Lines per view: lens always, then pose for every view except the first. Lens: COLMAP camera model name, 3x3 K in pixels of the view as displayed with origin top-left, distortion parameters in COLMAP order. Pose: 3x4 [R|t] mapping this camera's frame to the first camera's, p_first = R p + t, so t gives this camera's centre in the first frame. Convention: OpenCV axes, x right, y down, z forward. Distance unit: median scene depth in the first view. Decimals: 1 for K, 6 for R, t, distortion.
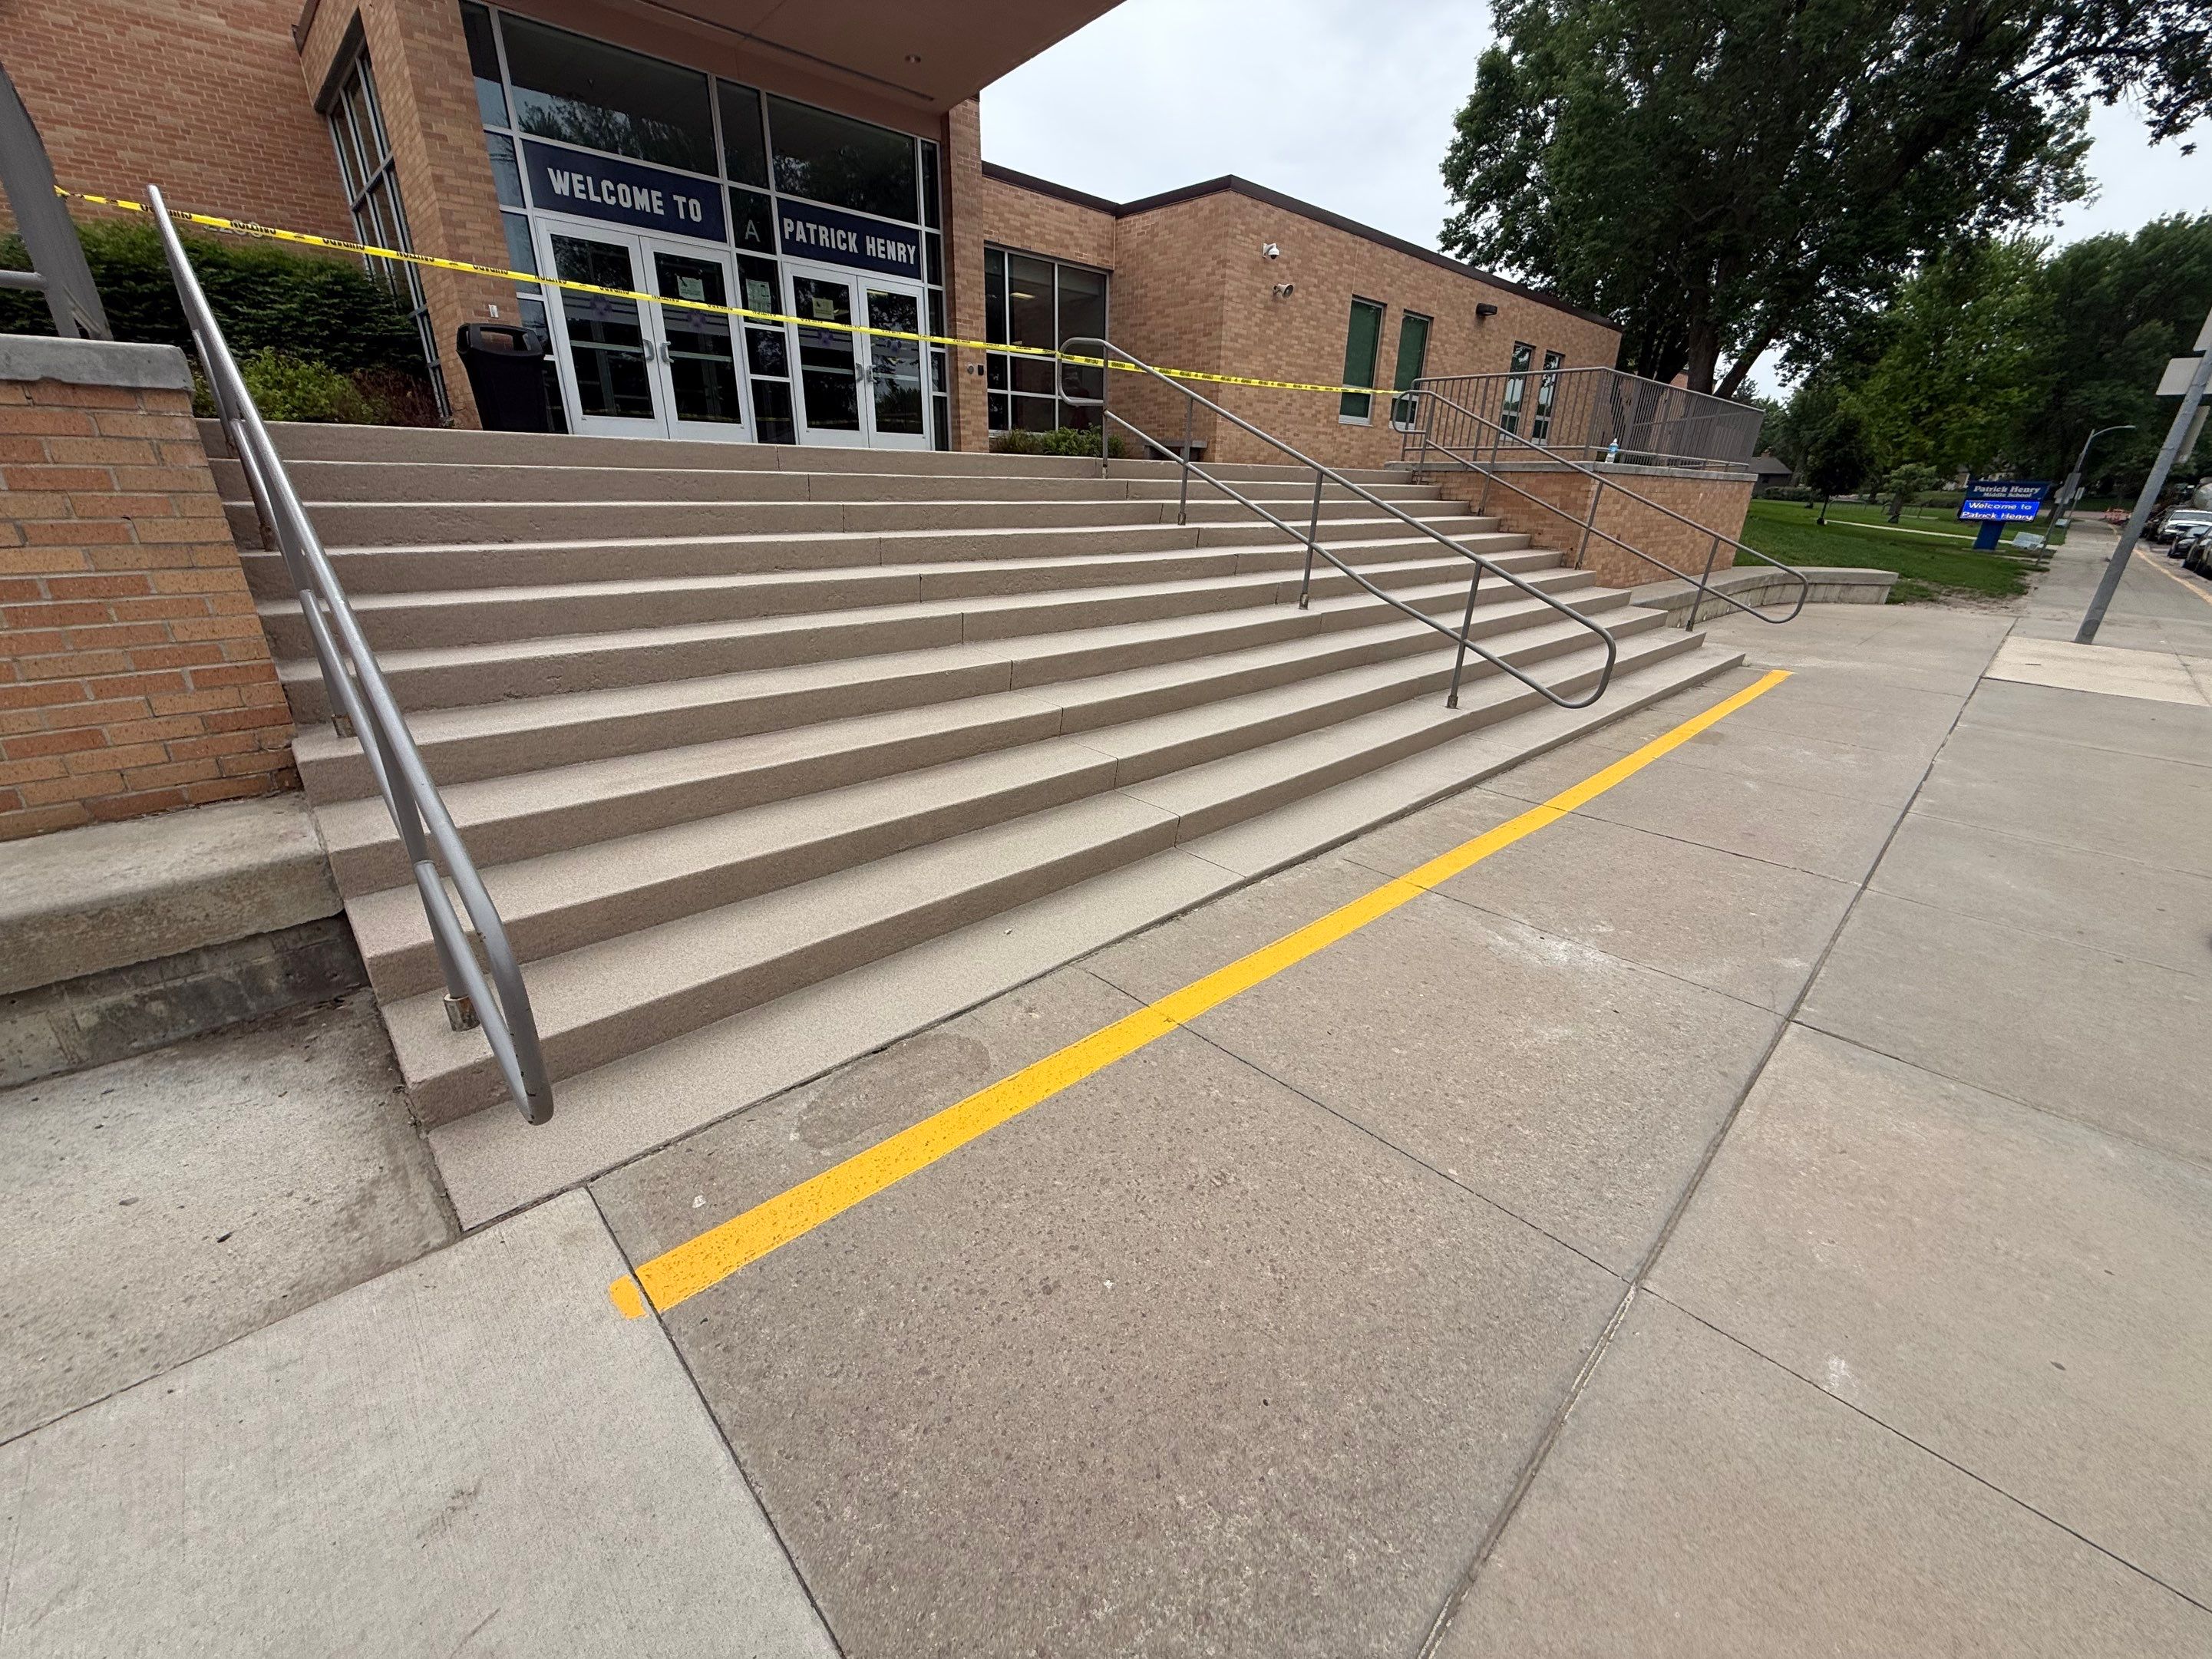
lens RADIAL K [[883.7, 0, 1102.1], [0, 883.7, 831.8], [0, 0, 1]] dist [-0.001455, -0.000349]
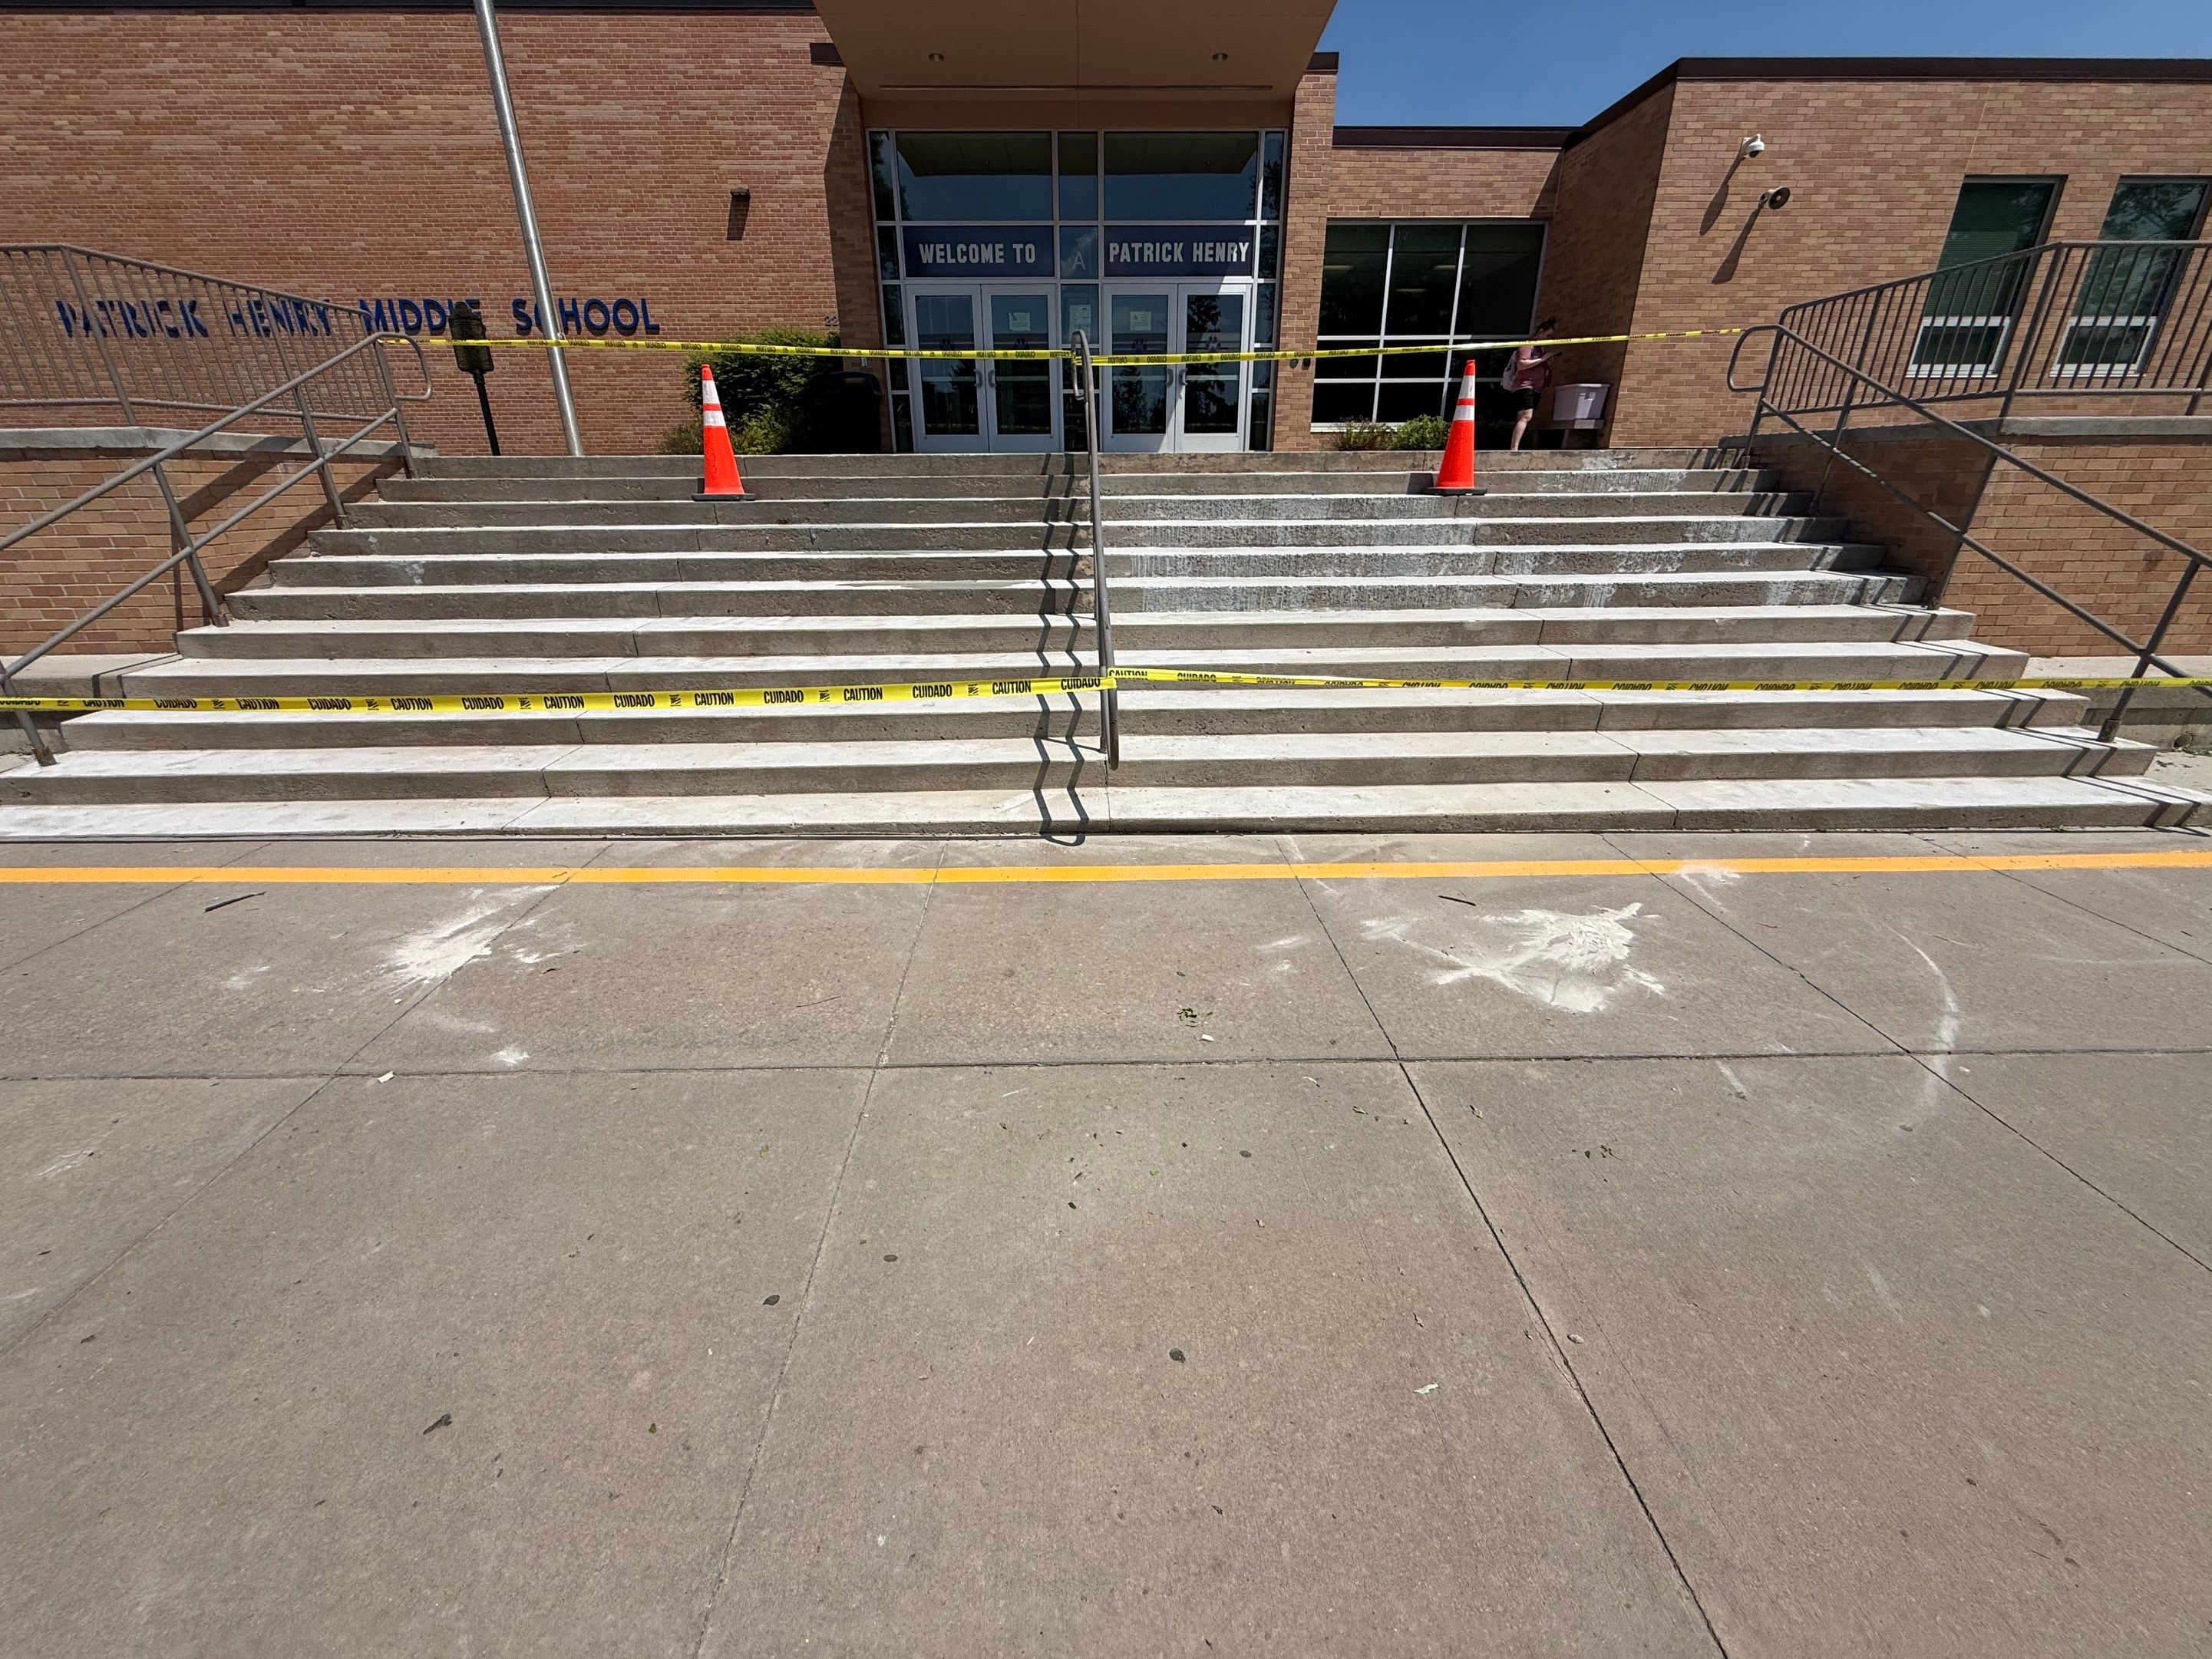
lens RADIAL K [[881.0, 0, 1096.1], [0, 881.0, 831.0], [0, 0, 1]] dist [-0.000485, 0.000103]
pose [[0.738124, 0.229292, -0.634506, 0.488587], [-0.230088, 0.969646, 0.082740, -0.072294], [0.634218, 0.084920, 0.768476, 0.207720]]
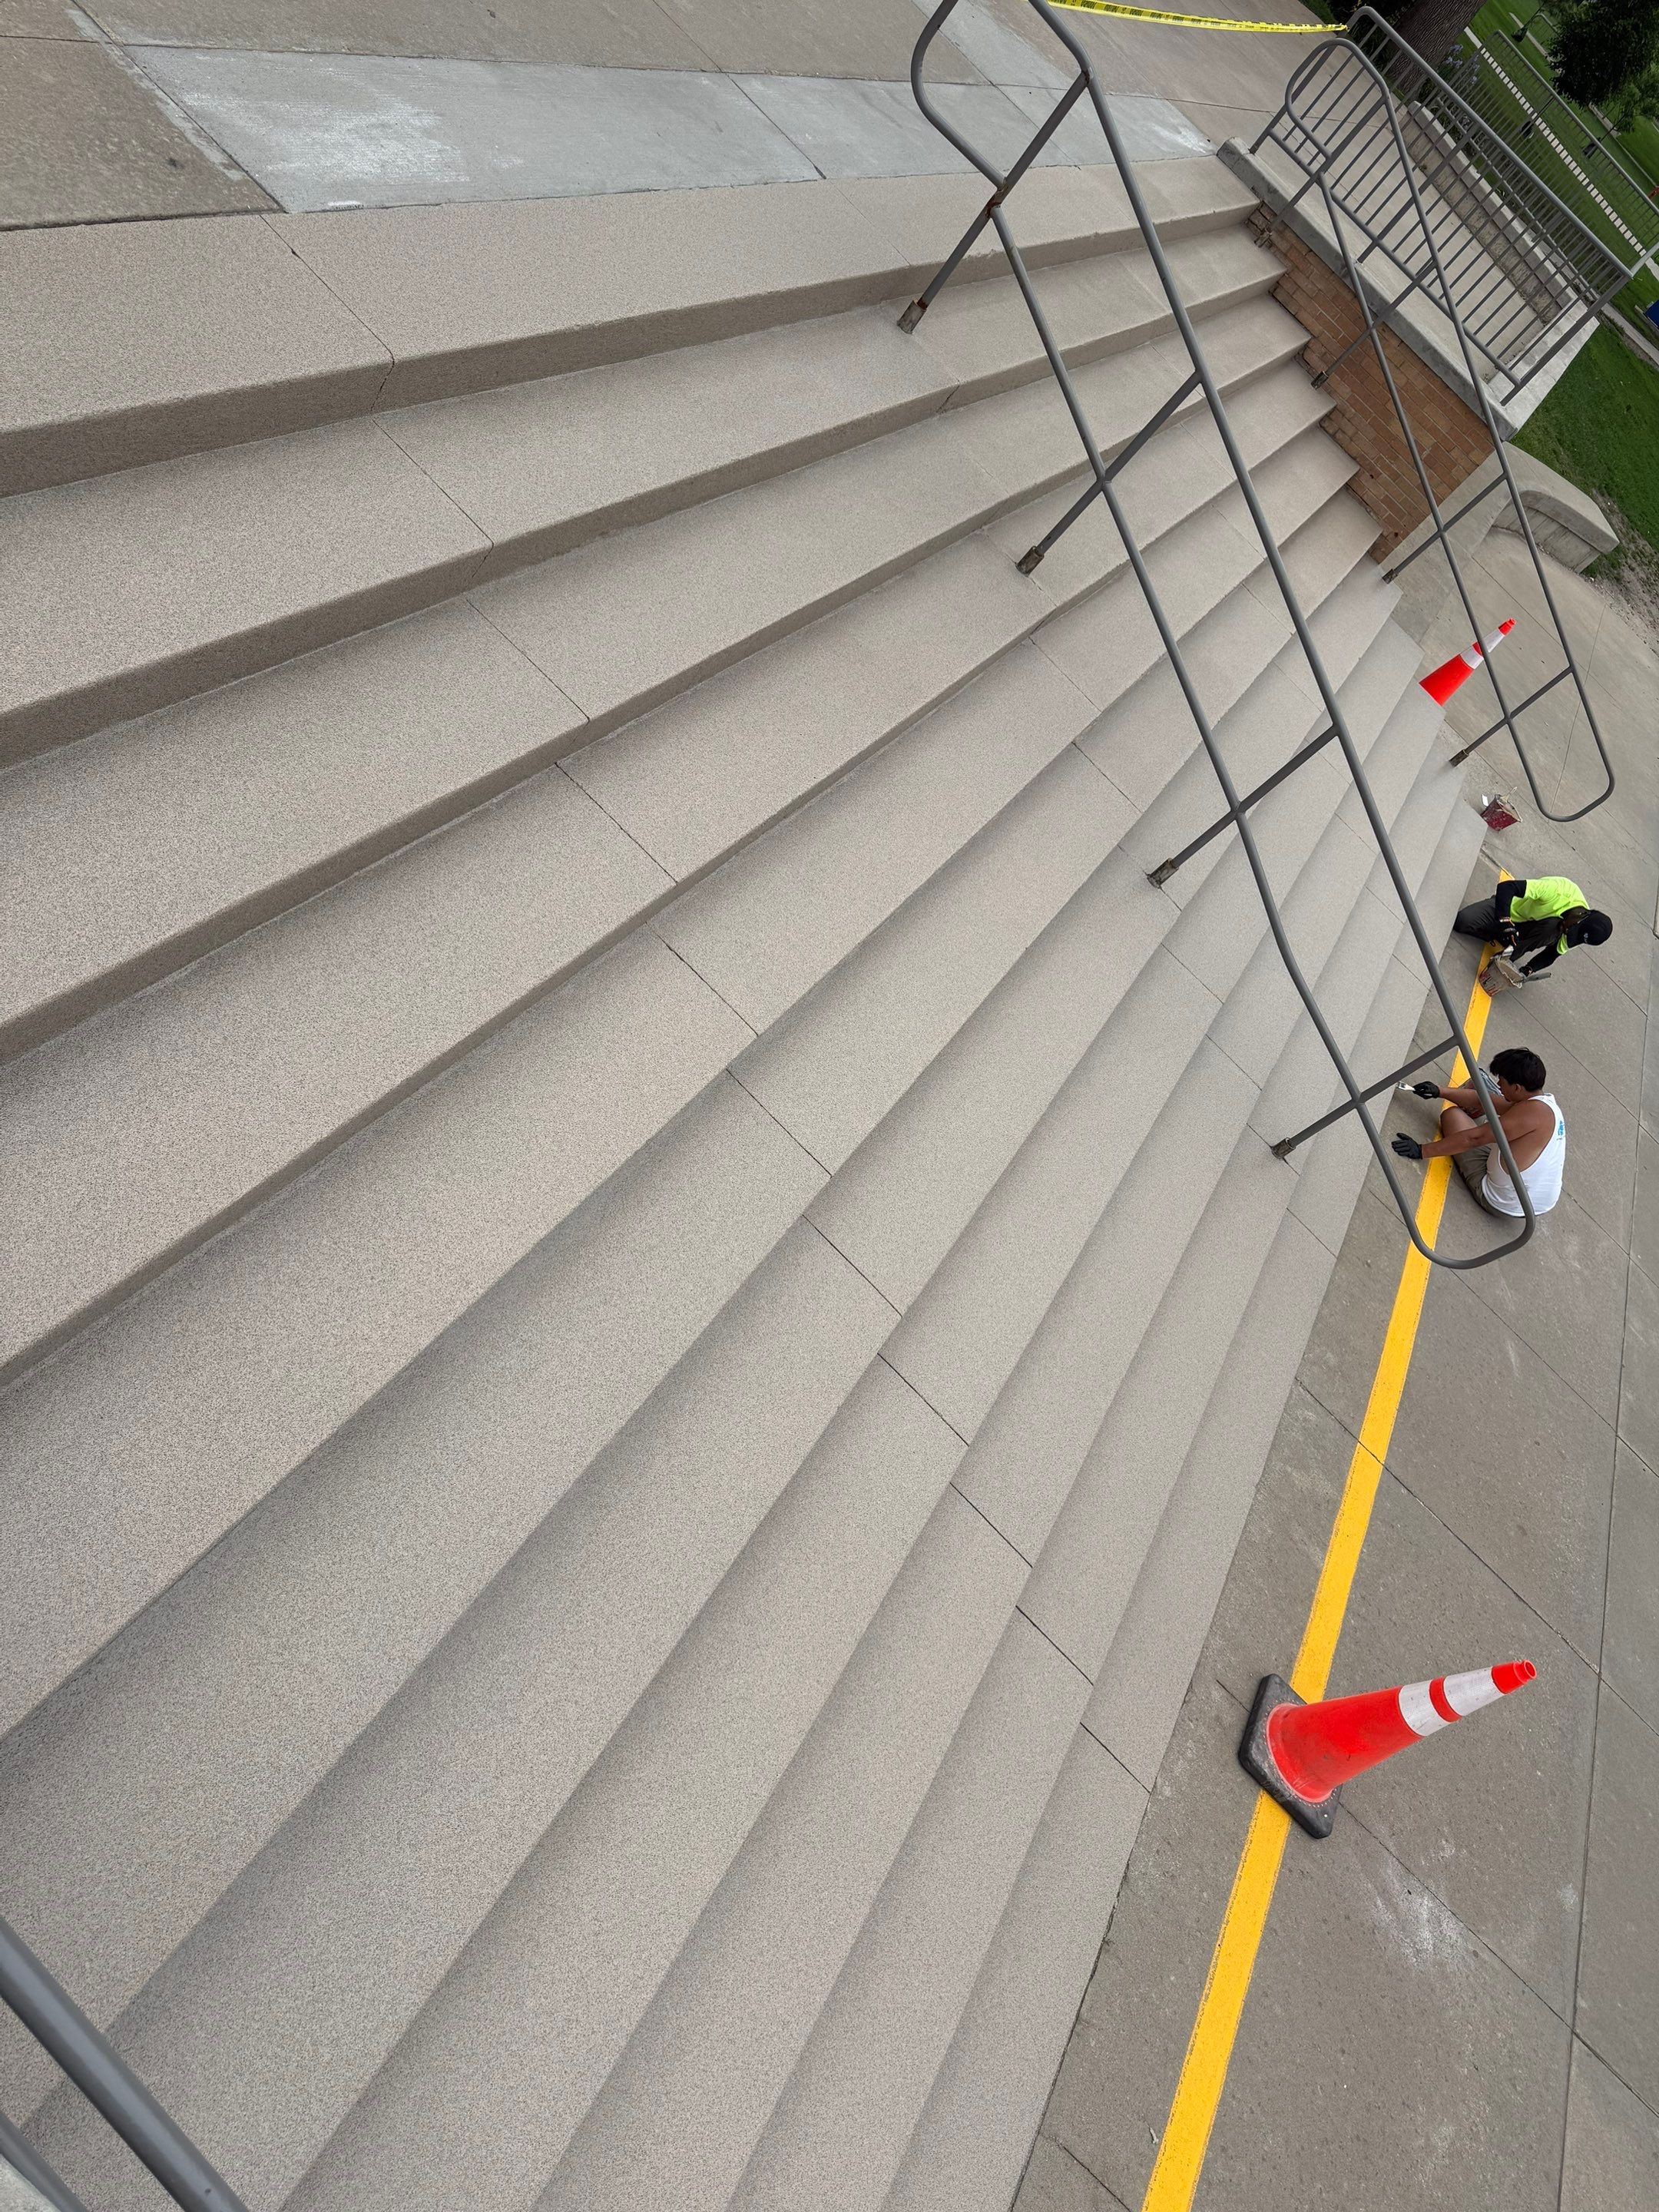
lens RADIAL K [[1567.9, 0, 839.9], [0, 1567.9, 1100.2], [0, 0, 1]] dist [0.035465, -0.044728]
pose [[0.819082, 0.131602, 0.558378, -0.278937], [-0.413554, 0.810026, 0.415728, -0.278797], [-0.397590, -0.571435, 0.717902, 0.171160]]
